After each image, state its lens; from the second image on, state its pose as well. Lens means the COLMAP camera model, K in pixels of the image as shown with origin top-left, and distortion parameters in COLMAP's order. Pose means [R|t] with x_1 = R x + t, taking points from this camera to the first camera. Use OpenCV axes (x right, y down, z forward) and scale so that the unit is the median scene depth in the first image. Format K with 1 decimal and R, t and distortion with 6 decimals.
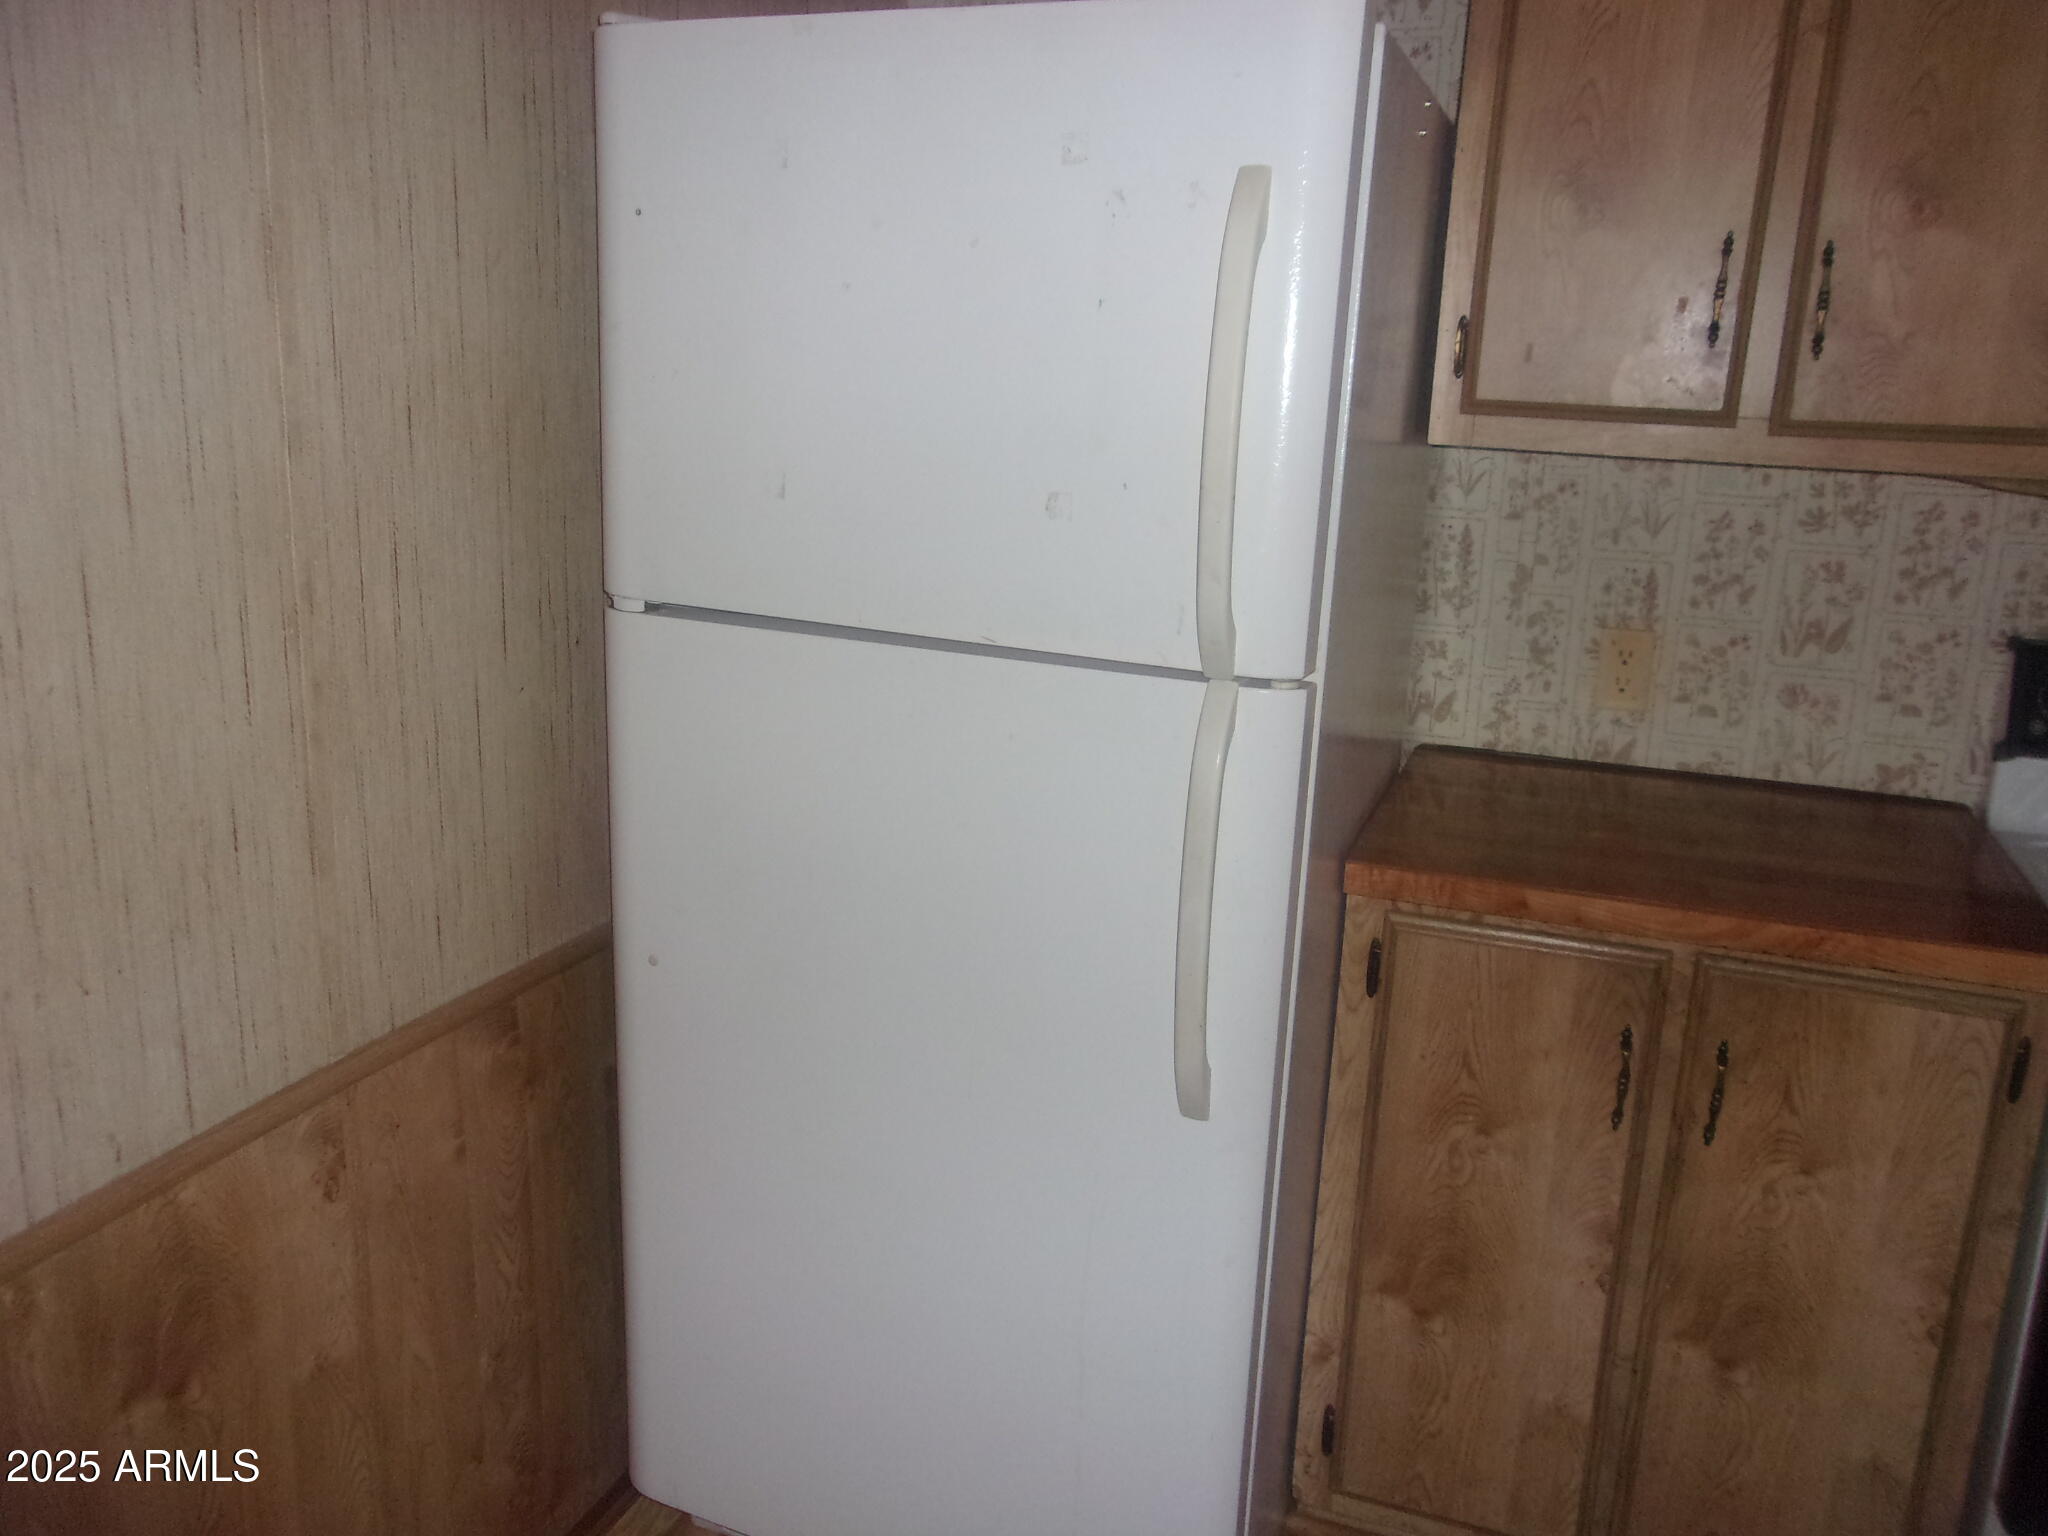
lens RADIAL K [[1617.8, 0, 960.2], [0, 1617.8, 764.4], [0, 0, 1]] dist [-0.007037, 0.010422]
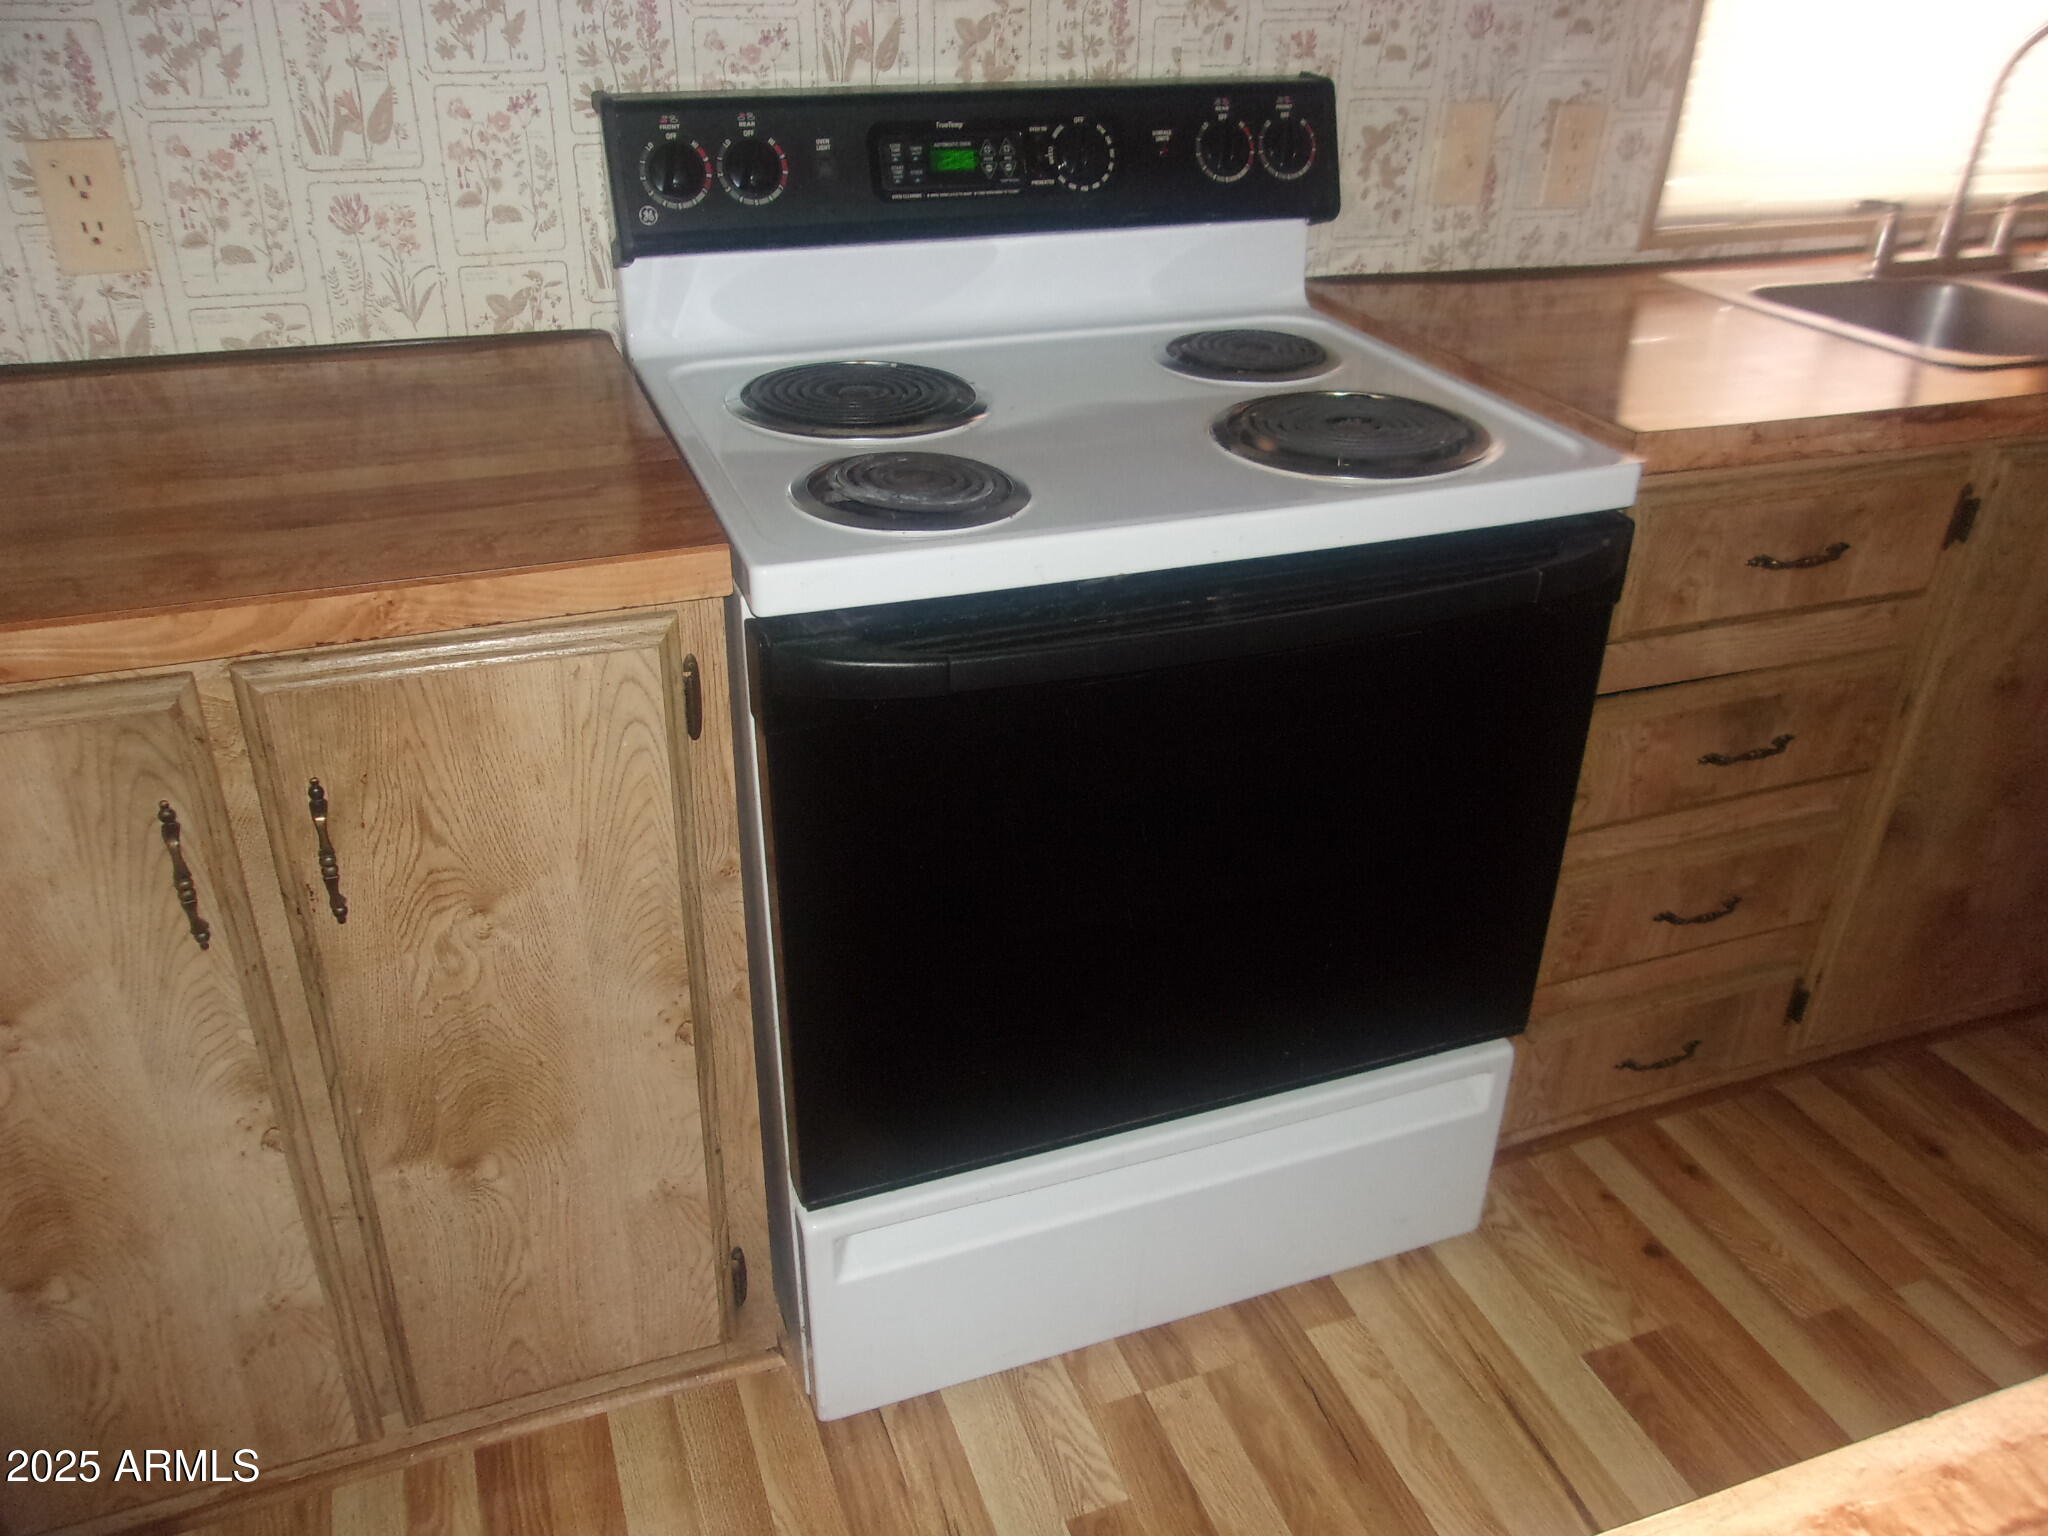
lens RADIAL K [[1611.4, 0, 1009.6], [0, 1611.4, 763.4], [0, 0, 1]] dist [-0.028280, 0.054675]
pose [[0.747383, -0.336361, 0.572957, 0.287393], [0.163450, 0.928958, 0.332147, -0.006938], [-0.643974, -0.154592, 0.749266, 0.298052]]
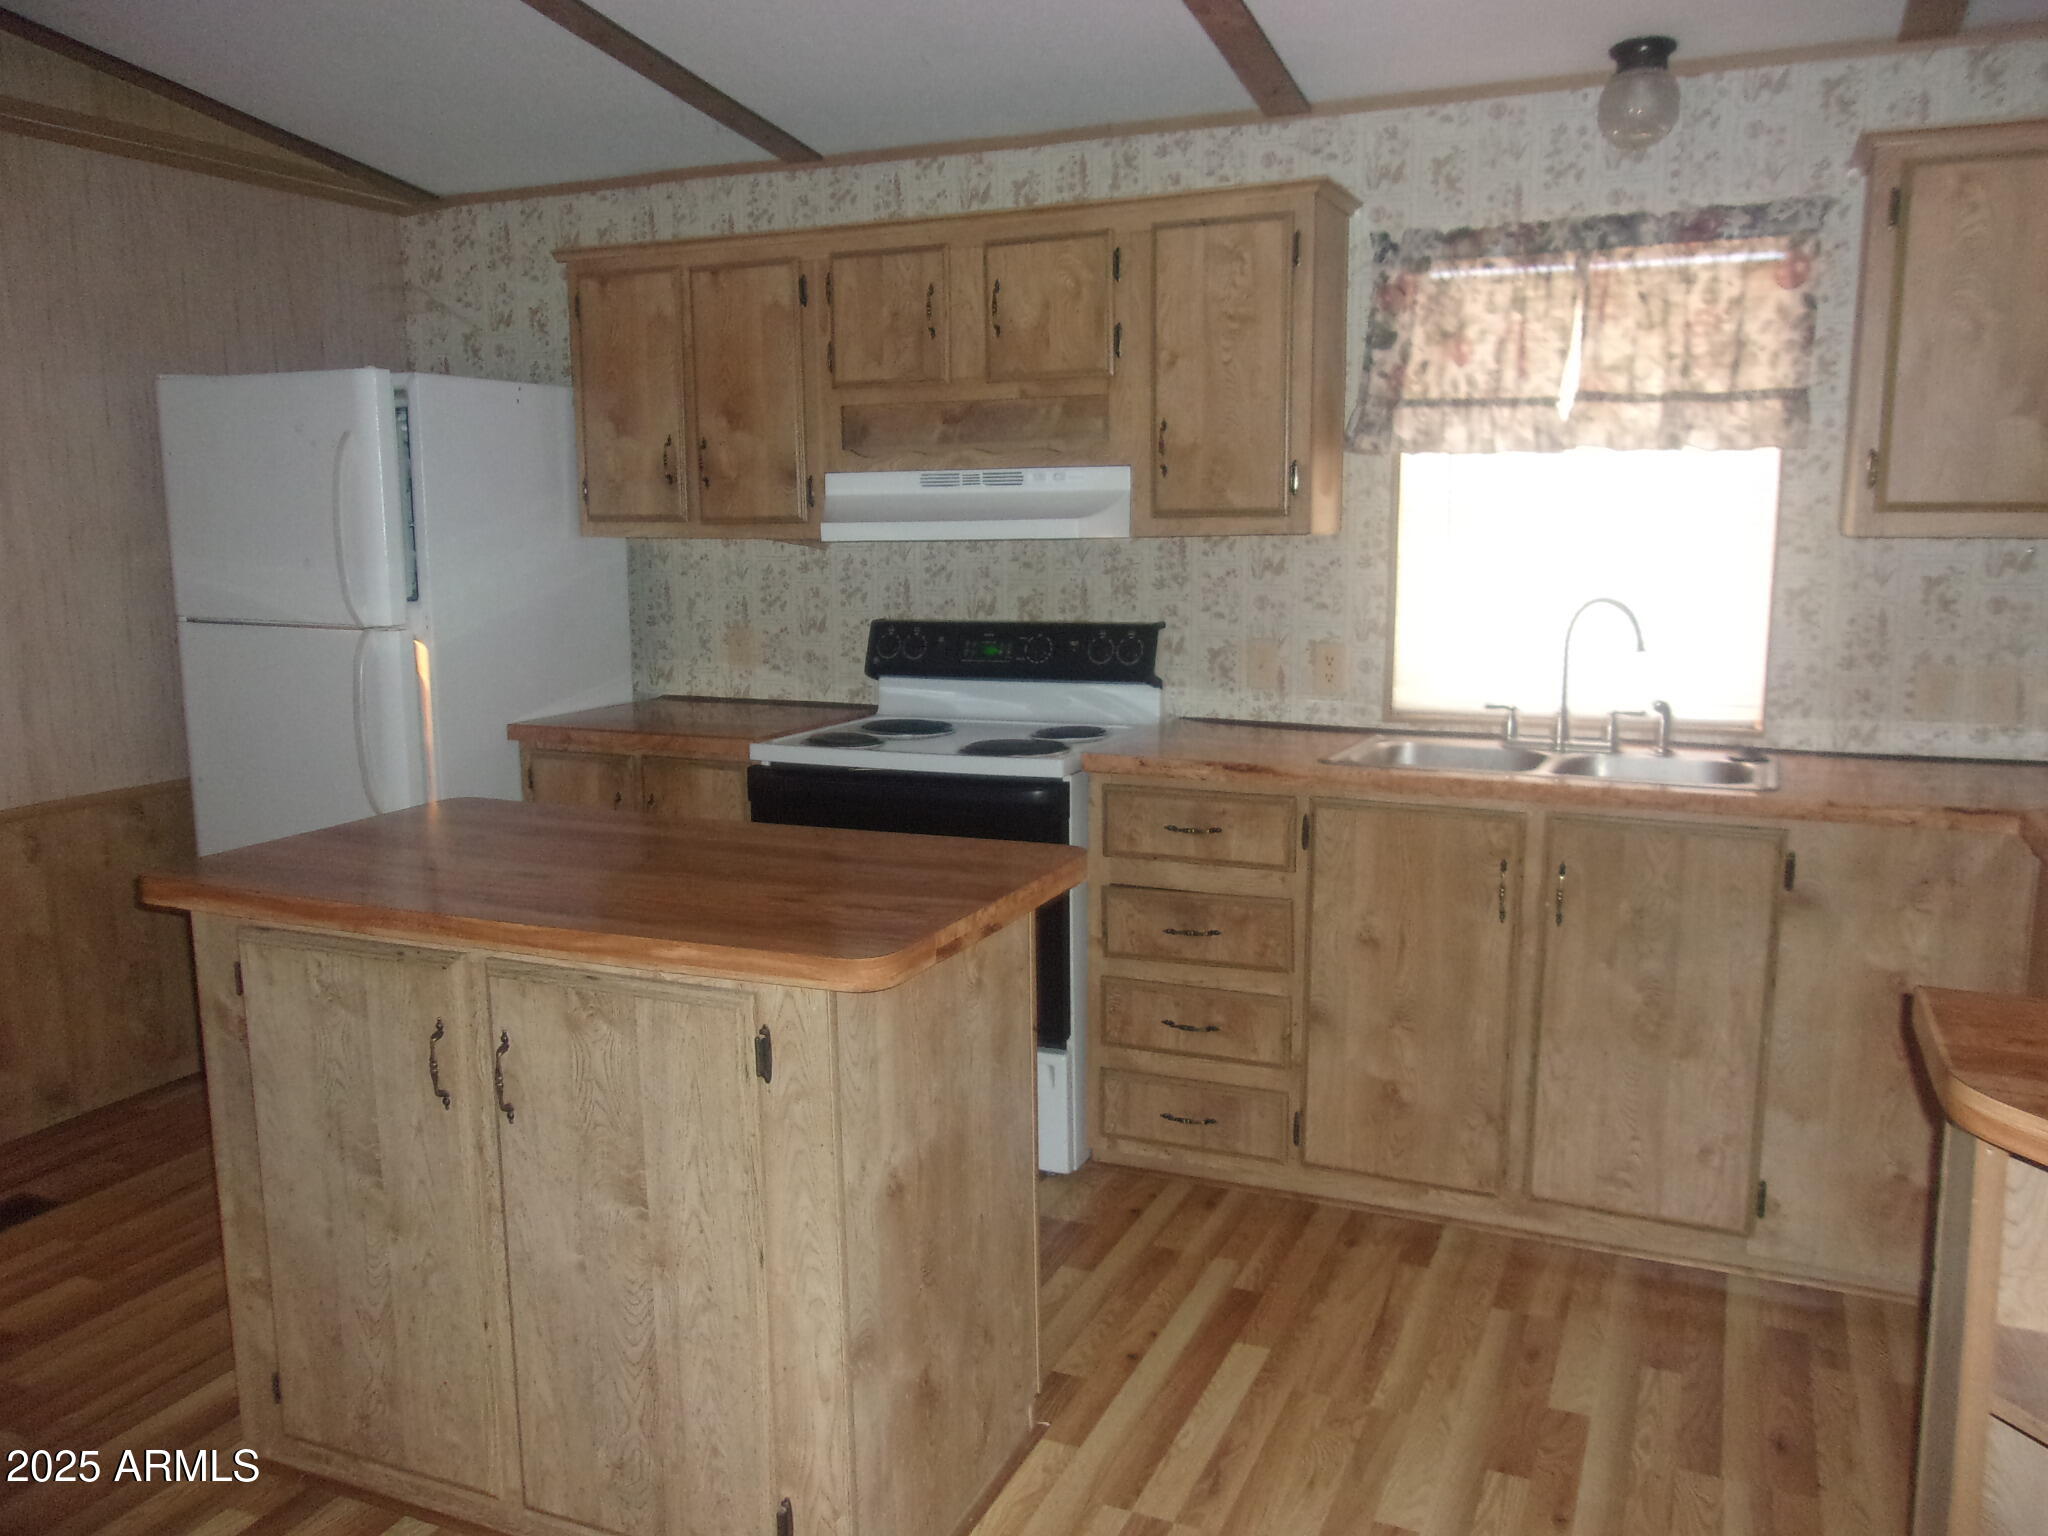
lens RADIAL K [[1594.6, 0, 1004.6], [0, 1594.6, 759.0], [0, 0, 1]] dist [-0.006729, -0.076602]
pose [[0.997303, -0.032150, -0.065981, 0.999368], [0.025686, 0.994993, -0.096583, 0.313068], [0.068756, 0.094628, 0.993136, -1.021066]]
